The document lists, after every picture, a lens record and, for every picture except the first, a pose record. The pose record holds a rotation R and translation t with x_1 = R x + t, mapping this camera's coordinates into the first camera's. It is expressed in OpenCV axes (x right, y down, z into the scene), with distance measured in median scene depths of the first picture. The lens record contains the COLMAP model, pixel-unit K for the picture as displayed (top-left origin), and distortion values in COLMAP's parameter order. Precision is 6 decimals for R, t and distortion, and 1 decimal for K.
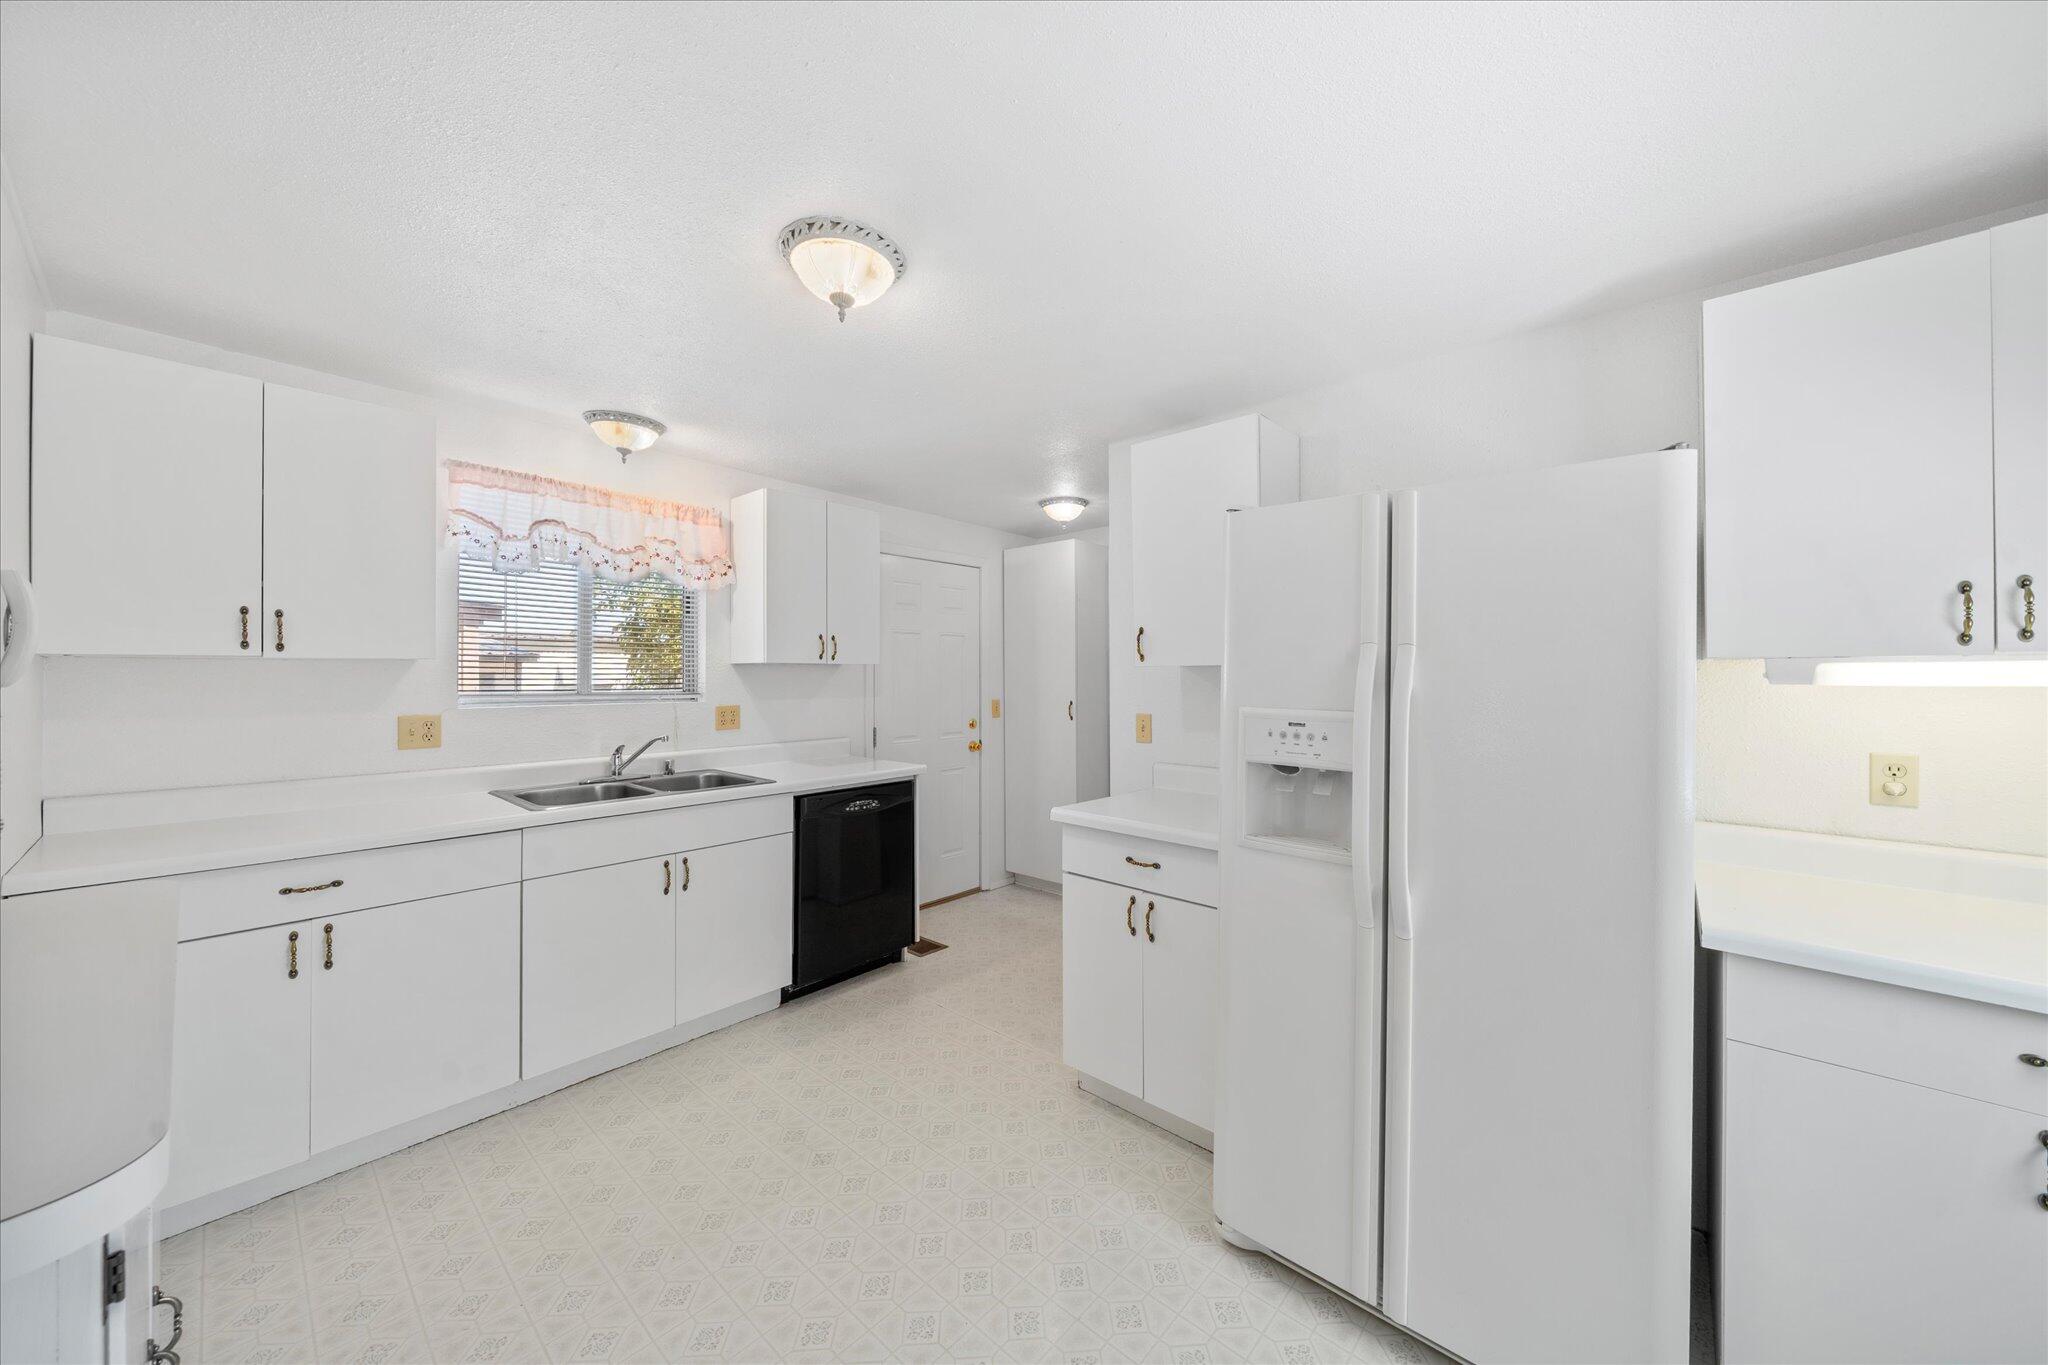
lens RADIAL K [[703.4, 0, 1020.0], [0, 703.4, 686.6], [0, 0, 1]] dist [-0.011682, 0.000070]
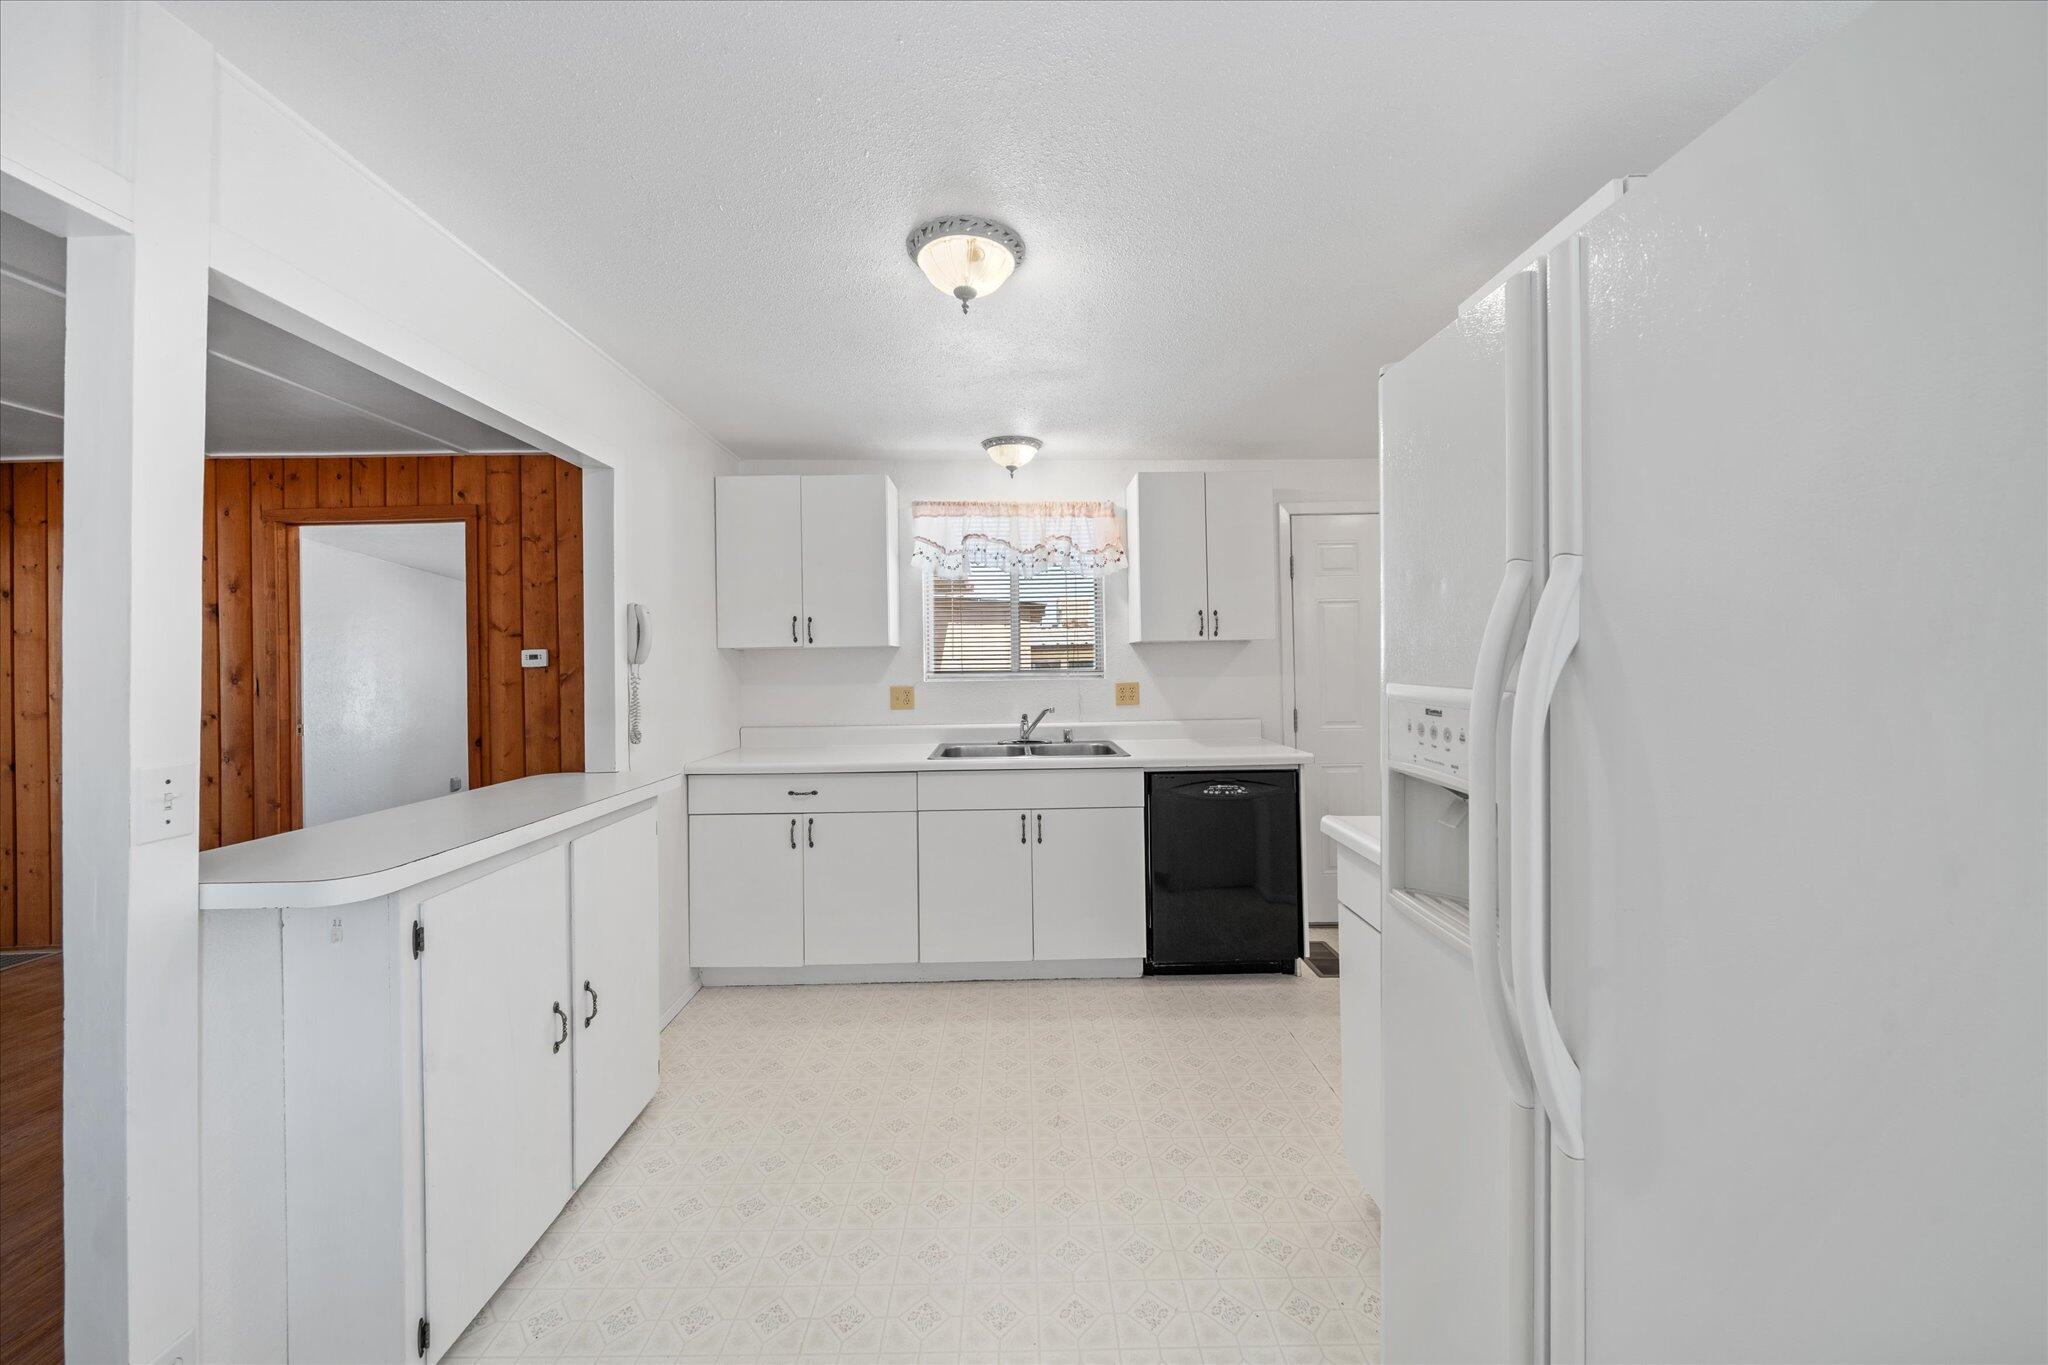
lens RADIAL K [[703.4, 0, 1016.4], [0, 703.4, 663.7], [0, 0, 1]] dist [-0.011682, 0.000070]
pose [[0.677294, -0.009166, -0.735656, 0.301565], [0.003883, 0.999953, -0.008885, 0.008706], [0.735702, 0.003161, 0.677298, 0.178156]]
